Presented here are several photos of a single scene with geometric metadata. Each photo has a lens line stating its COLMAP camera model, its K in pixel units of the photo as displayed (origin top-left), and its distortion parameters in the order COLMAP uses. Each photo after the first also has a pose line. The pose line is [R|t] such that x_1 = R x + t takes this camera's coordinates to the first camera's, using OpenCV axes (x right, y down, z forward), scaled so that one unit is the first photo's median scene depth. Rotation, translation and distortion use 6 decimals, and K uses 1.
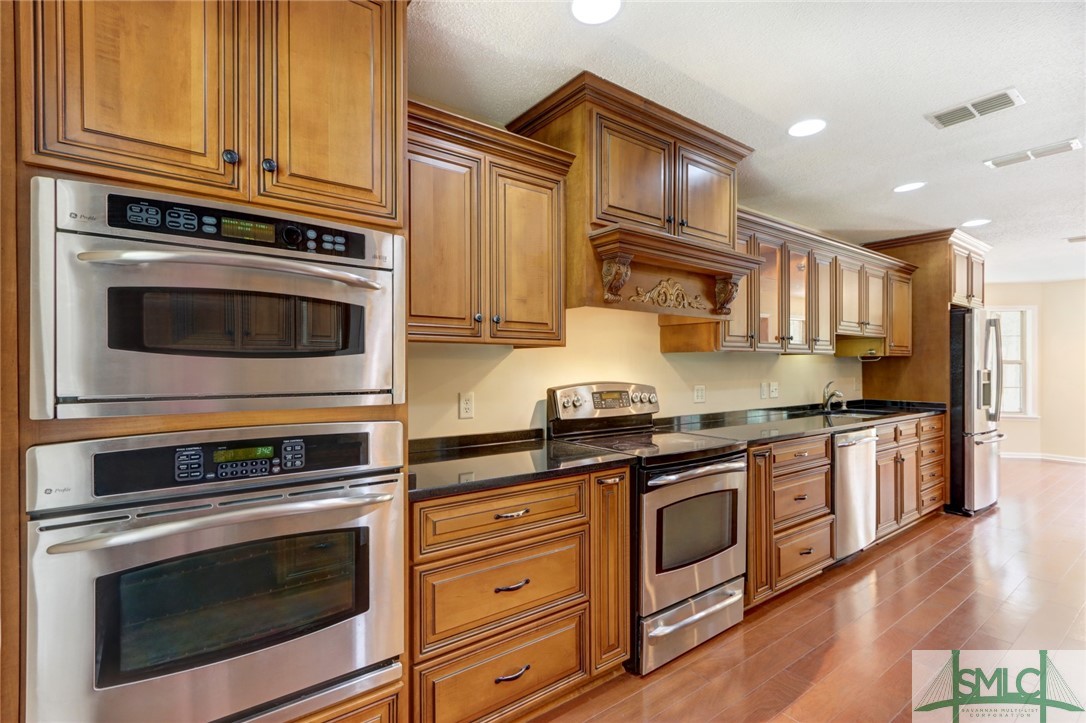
lens RADIAL K [[510.2, 0, 543.0], [0, 510.2, 361.5], [0, 0, 1]] dist [-0.000509, 0.000054]
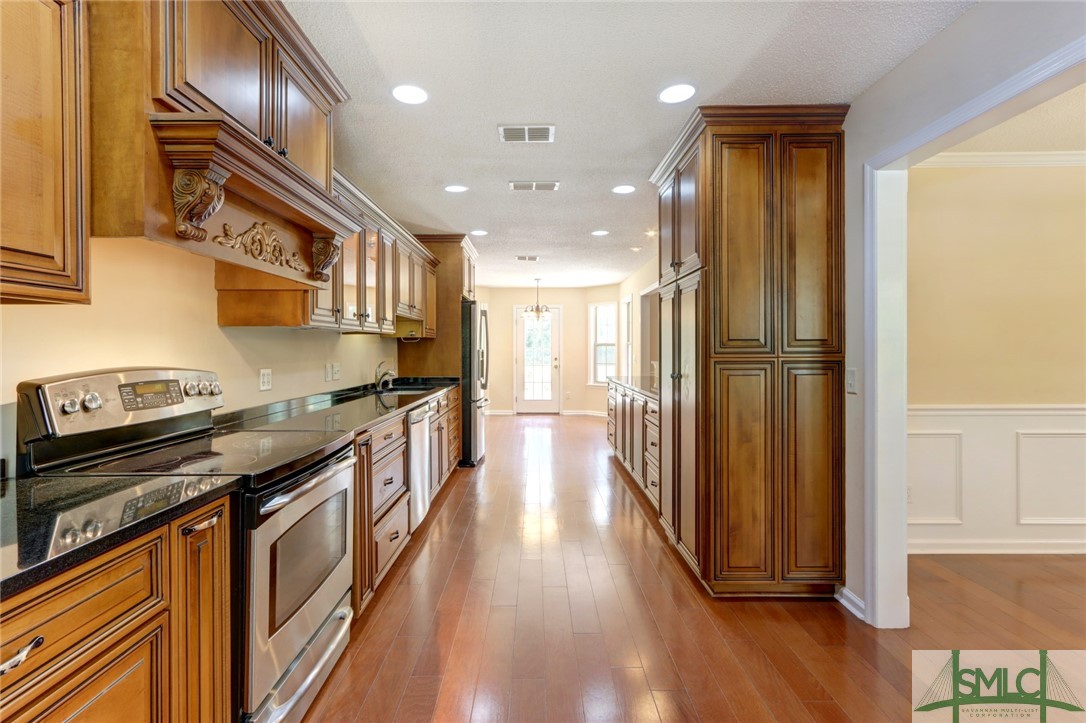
lens RADIAL K [[497.9, 0, 540.0], [0, 497.9, 346.2], [0, 0, 1]] dist [0.000640, 0.000850]
pose [[0.598969, 0.001306, 0.800771, -0.074104], [-0.002874, 0.999996, 0.000519, 0.011255], [-0.800767, -0.002613, 0.598970, 0.216147]]
